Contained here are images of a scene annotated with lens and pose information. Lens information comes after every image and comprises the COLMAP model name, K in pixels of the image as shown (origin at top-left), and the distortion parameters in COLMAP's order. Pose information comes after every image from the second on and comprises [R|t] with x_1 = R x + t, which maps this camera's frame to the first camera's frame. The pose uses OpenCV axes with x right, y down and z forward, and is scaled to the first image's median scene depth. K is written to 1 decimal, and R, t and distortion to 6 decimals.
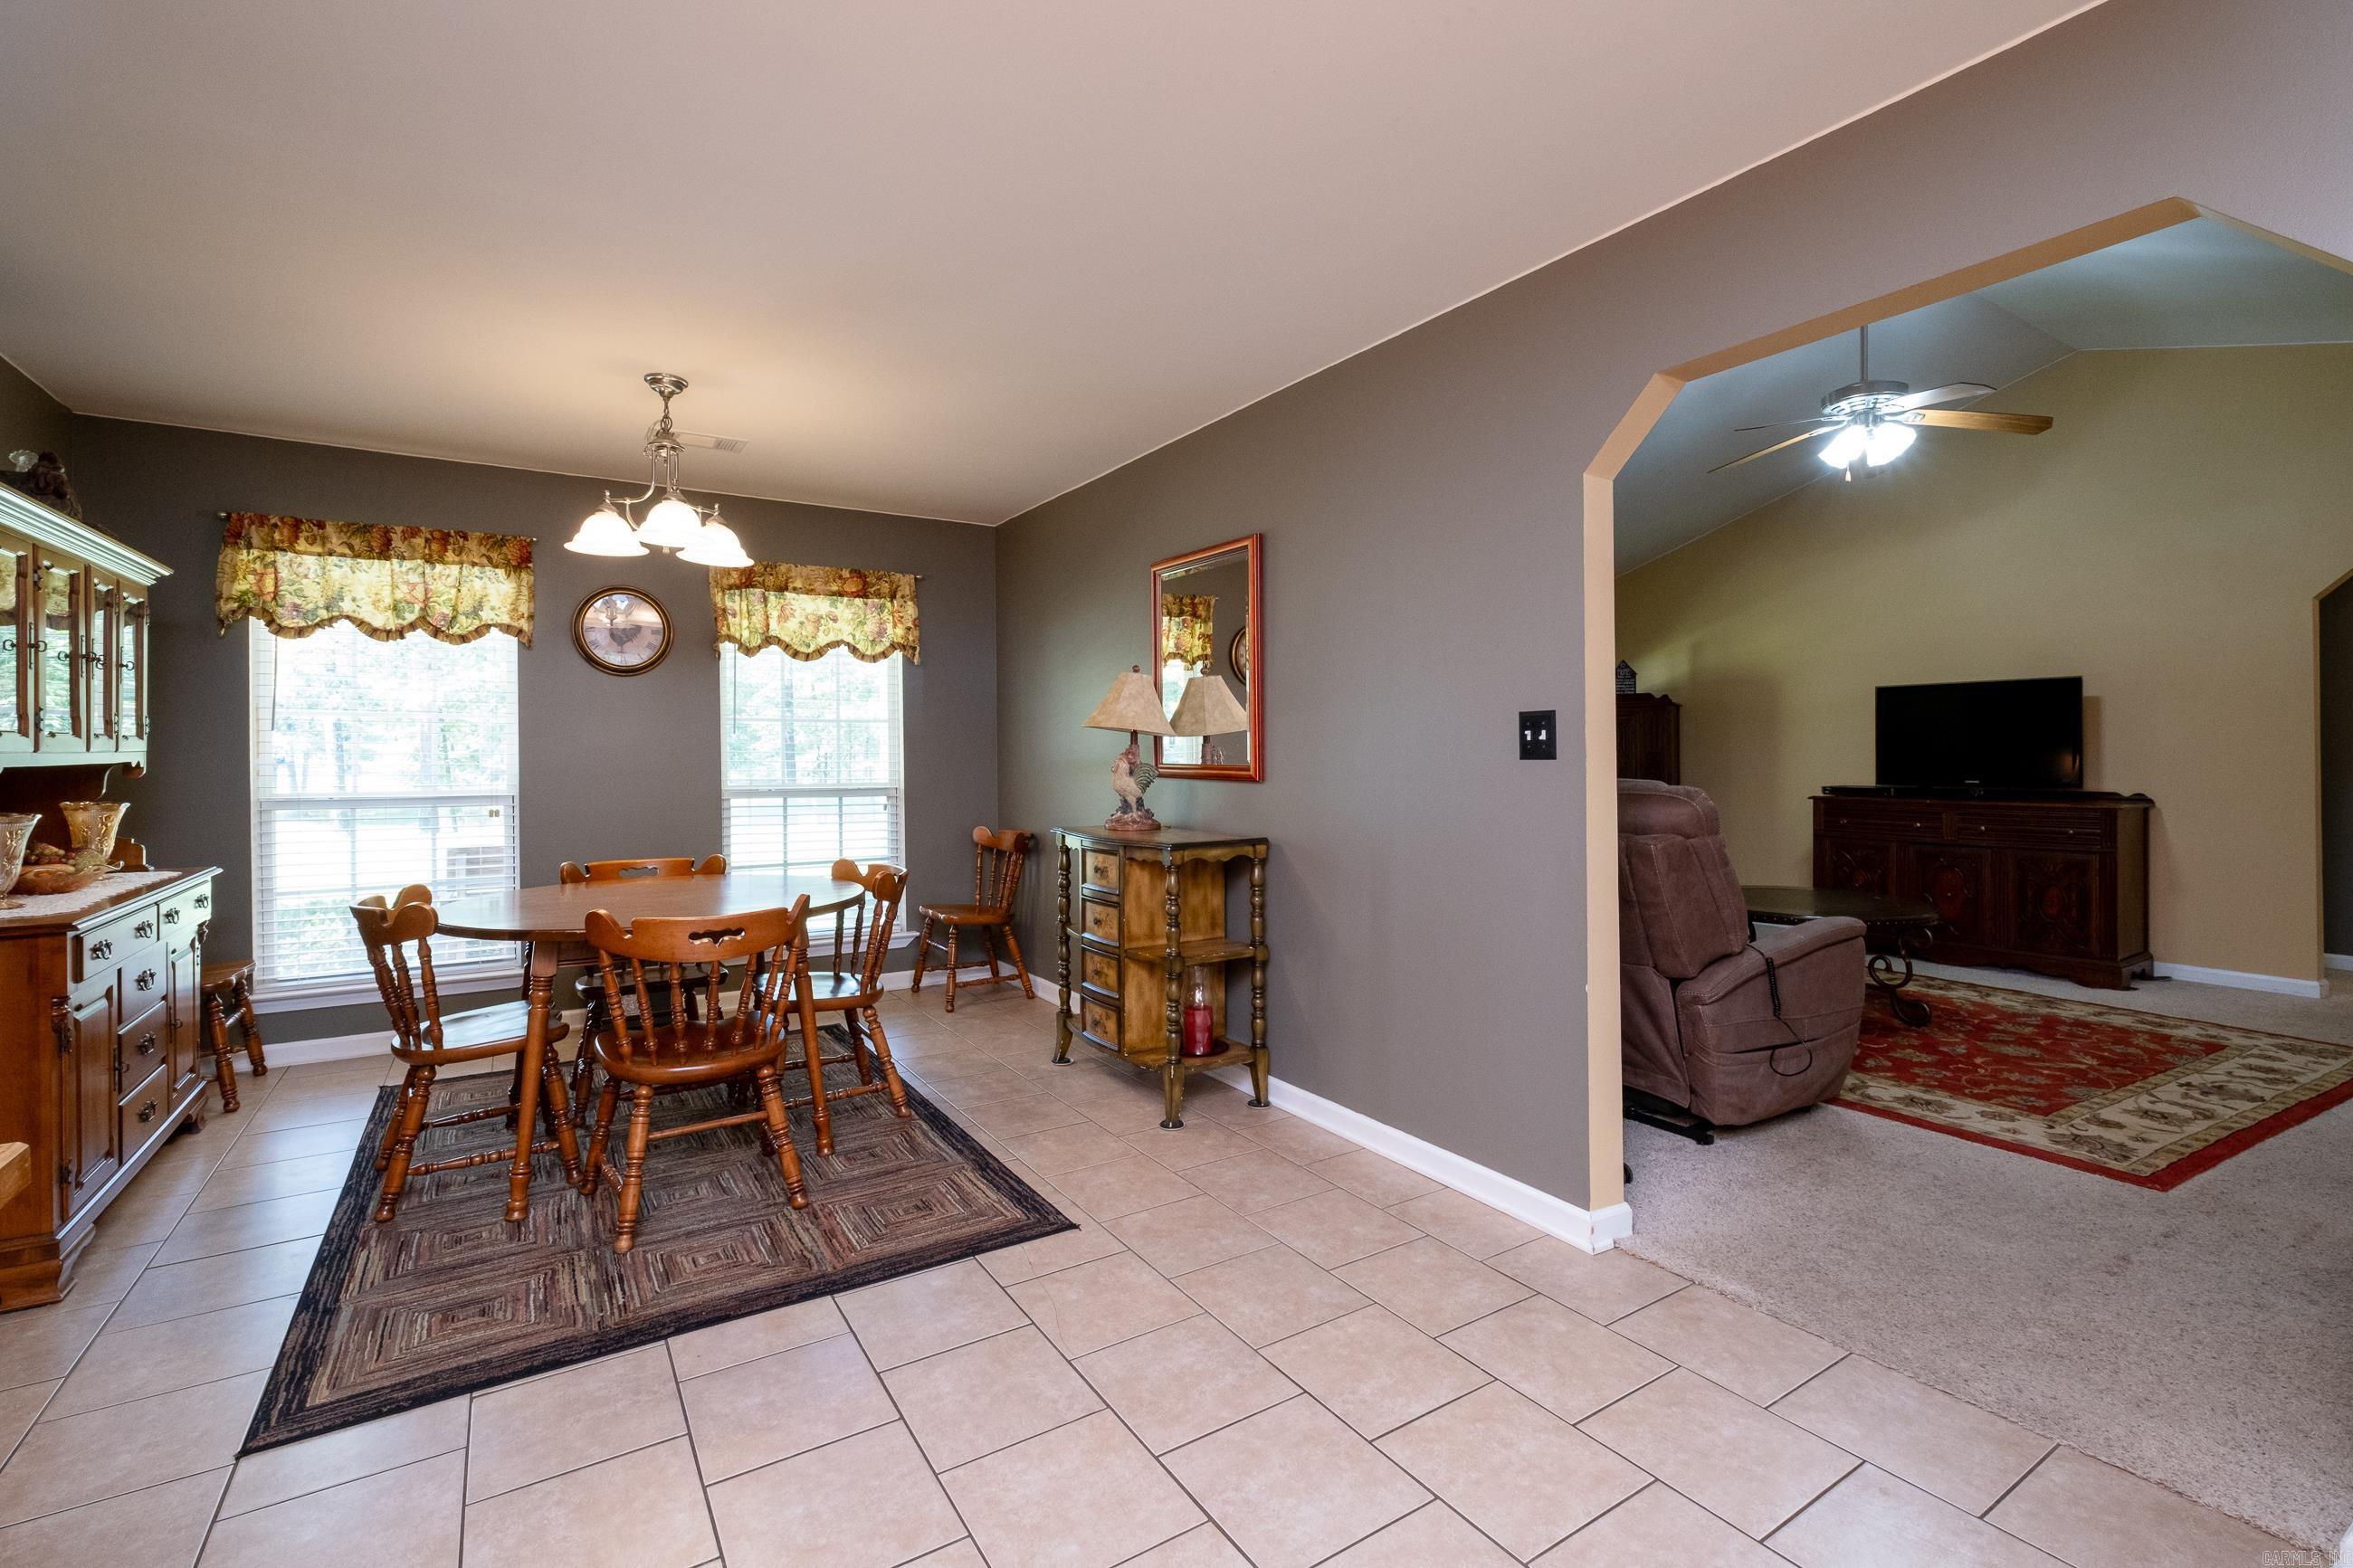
lens RADIAL K [[1041.2, 0, 1174.6], [0, 1041.2, 763.2], [0, 0, 1]] dist [-0.002001, -0.000376]
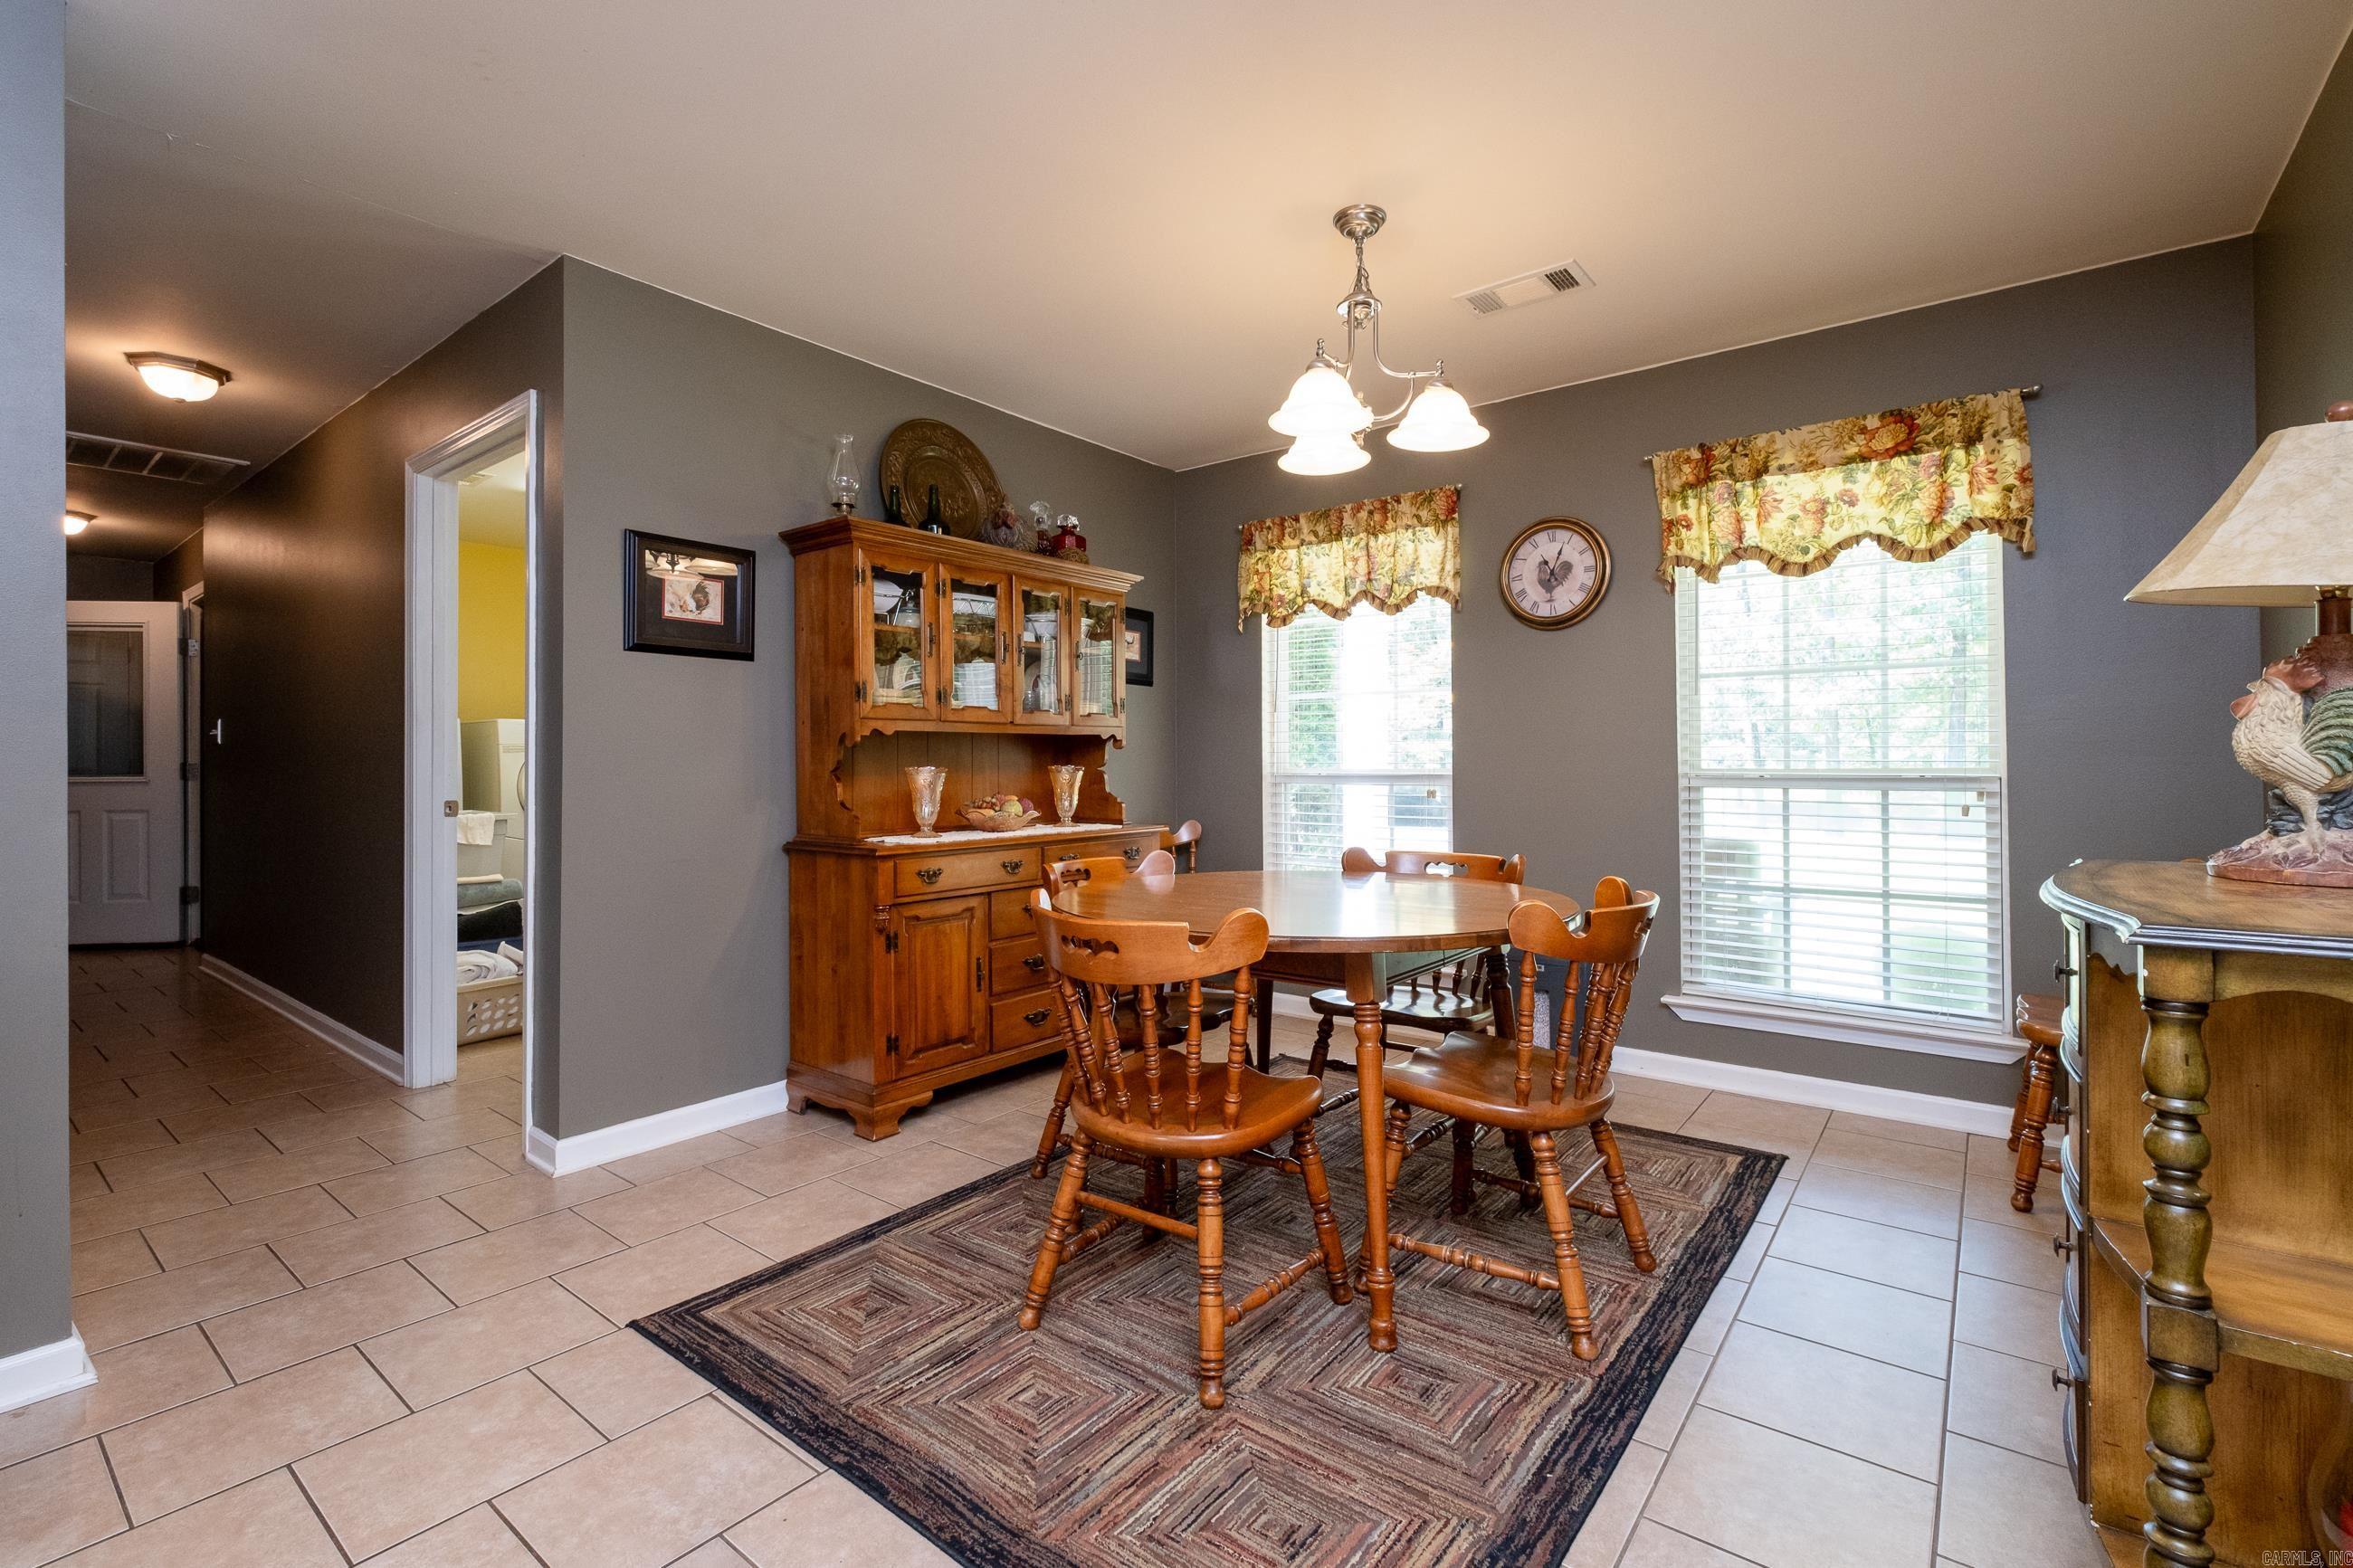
lens RADIAL K [[1041.2, 0, 1174.6], [0, 1041.2, 763.2], [0, 0, 1]] dist [-0.002001, -0.000376]
pose [[0.331201, 0.000225, -0.943560, 0.150153], [-0.007570, 0.999968, -0.002419, 0.026824], [0.943530, 0.007944, 0.331192, 0.508345]]
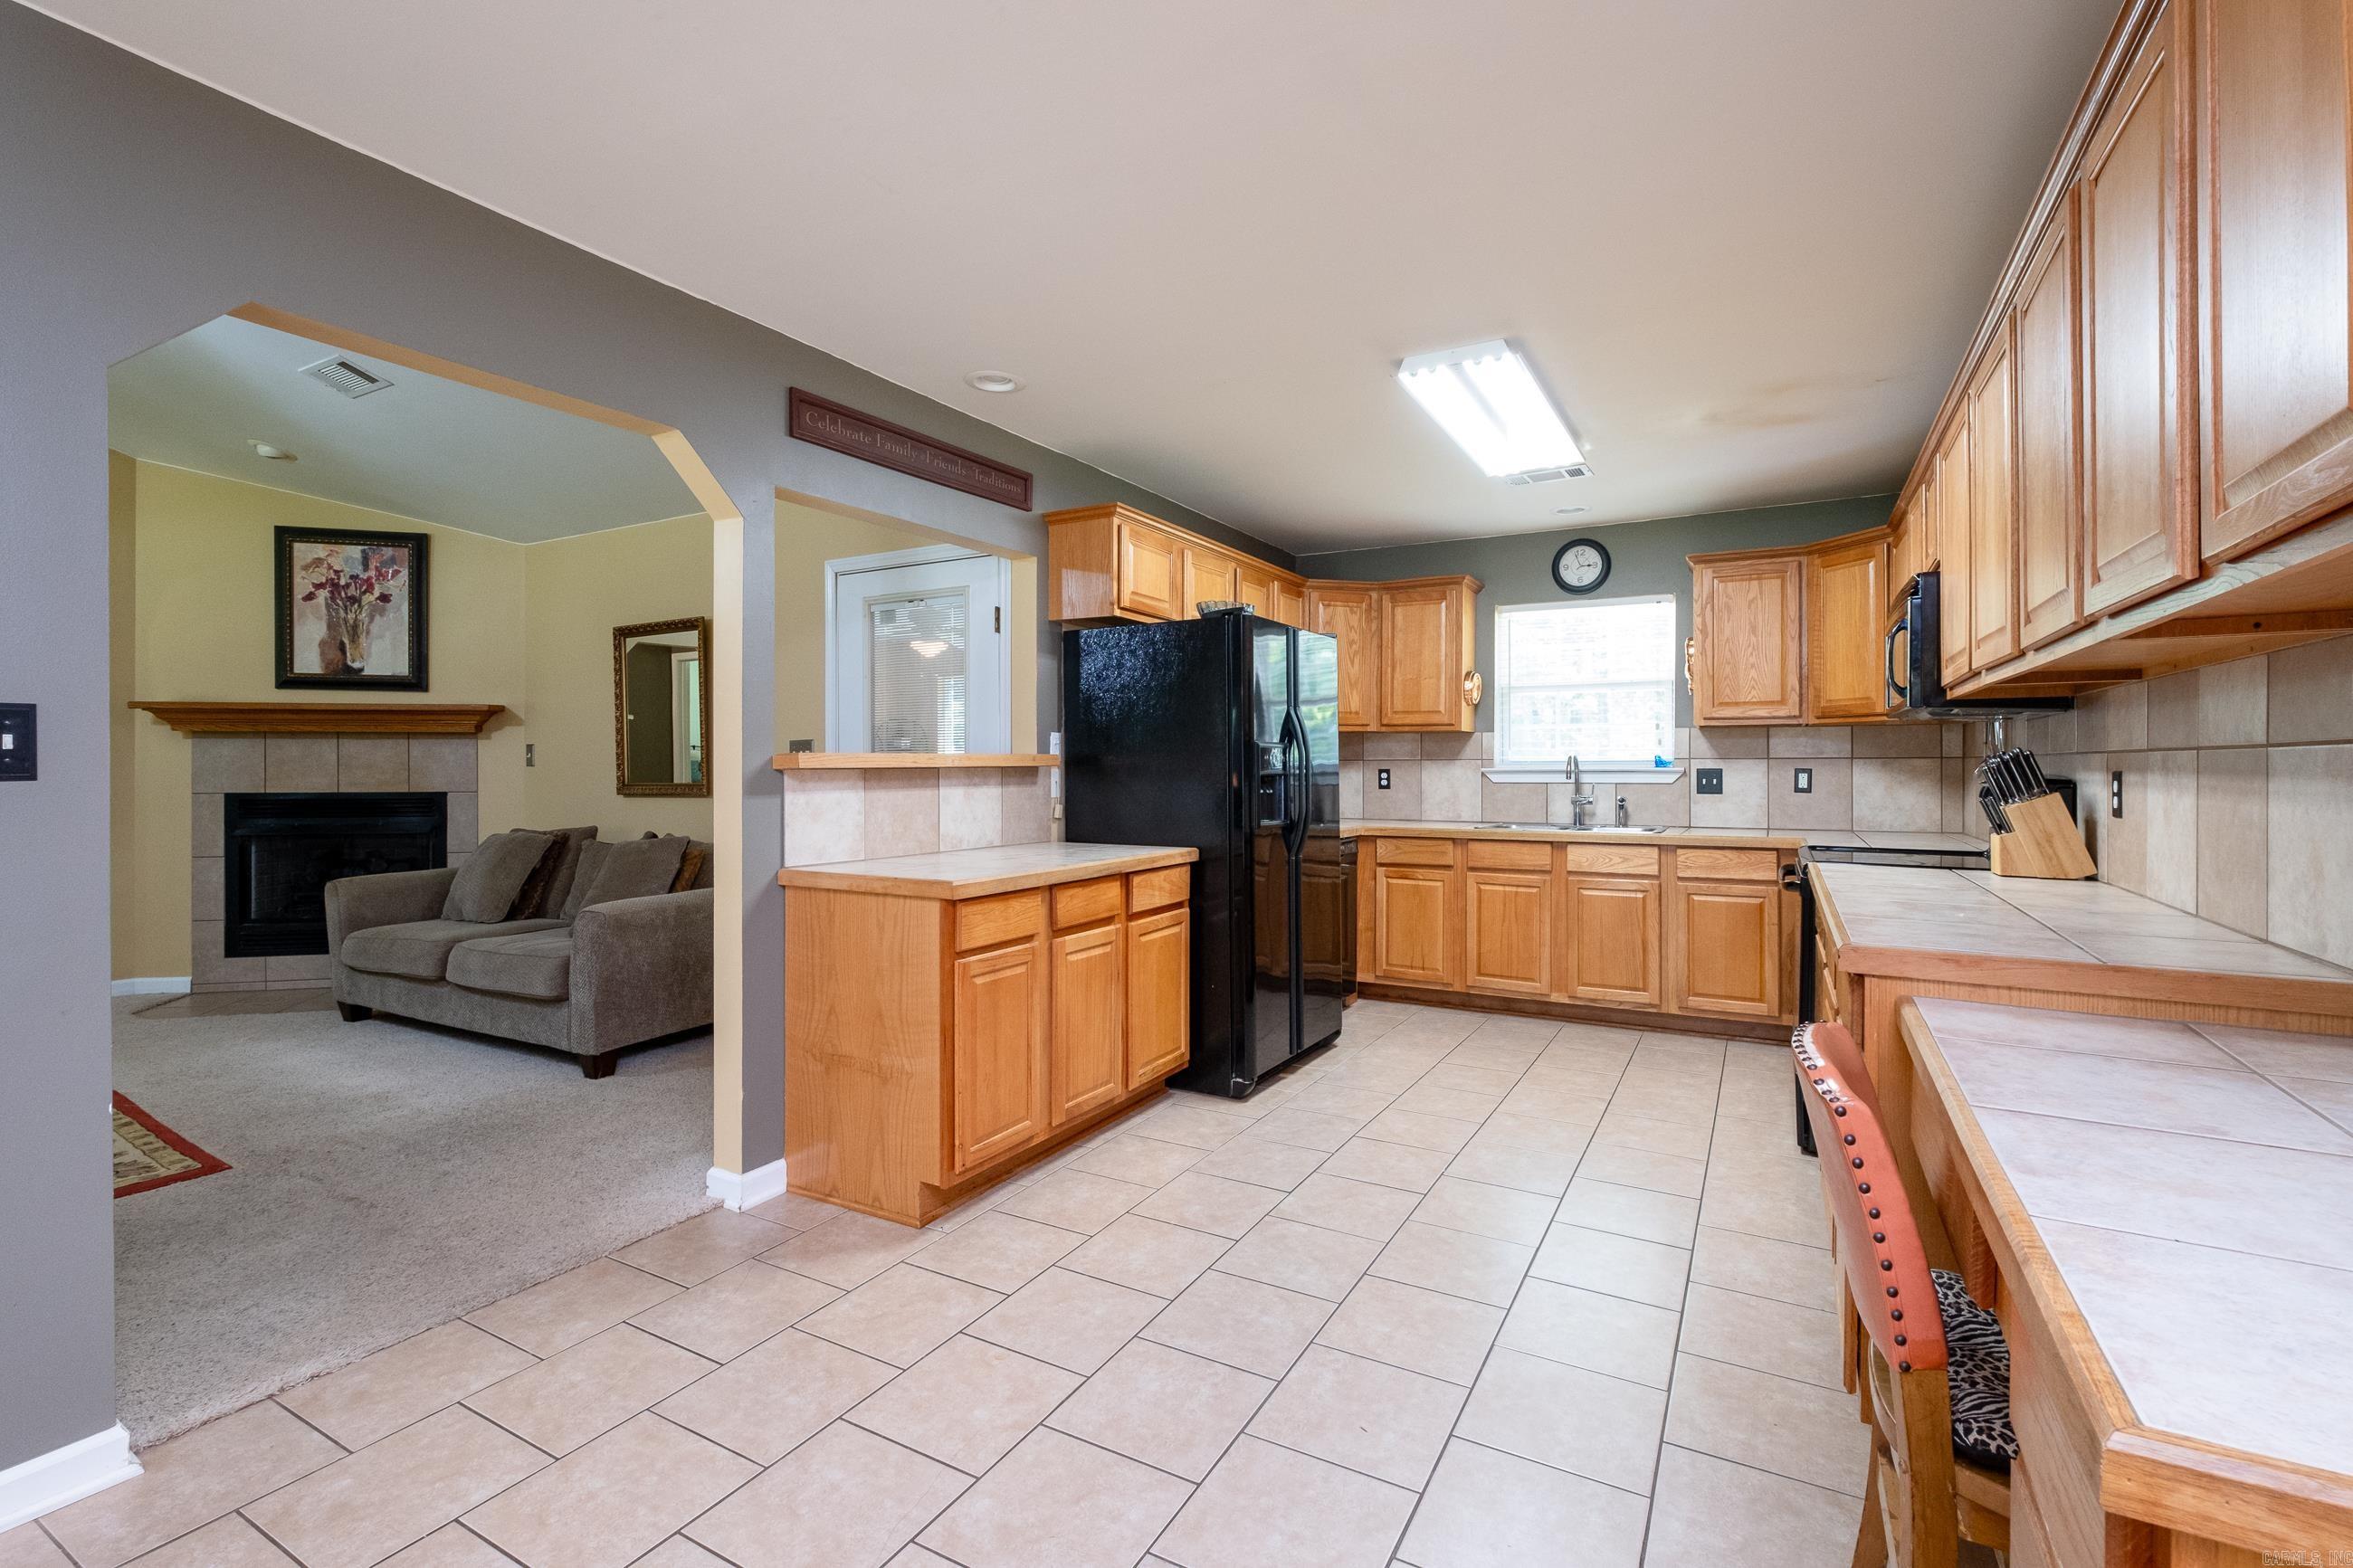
lens RADIAL K [[1052.7, 0, 1171.5], [0, 1052.7, 768.2], [0, 0, 1]] dist [-0.001859, -0.000213]
pose [[-0.469373, 0.002820, 0.882996, -0.340593], [0.011486, 0.999930, 0.002913, -0.003399], [-0.882925, 0.011510, -0.469372, 0.425741]]
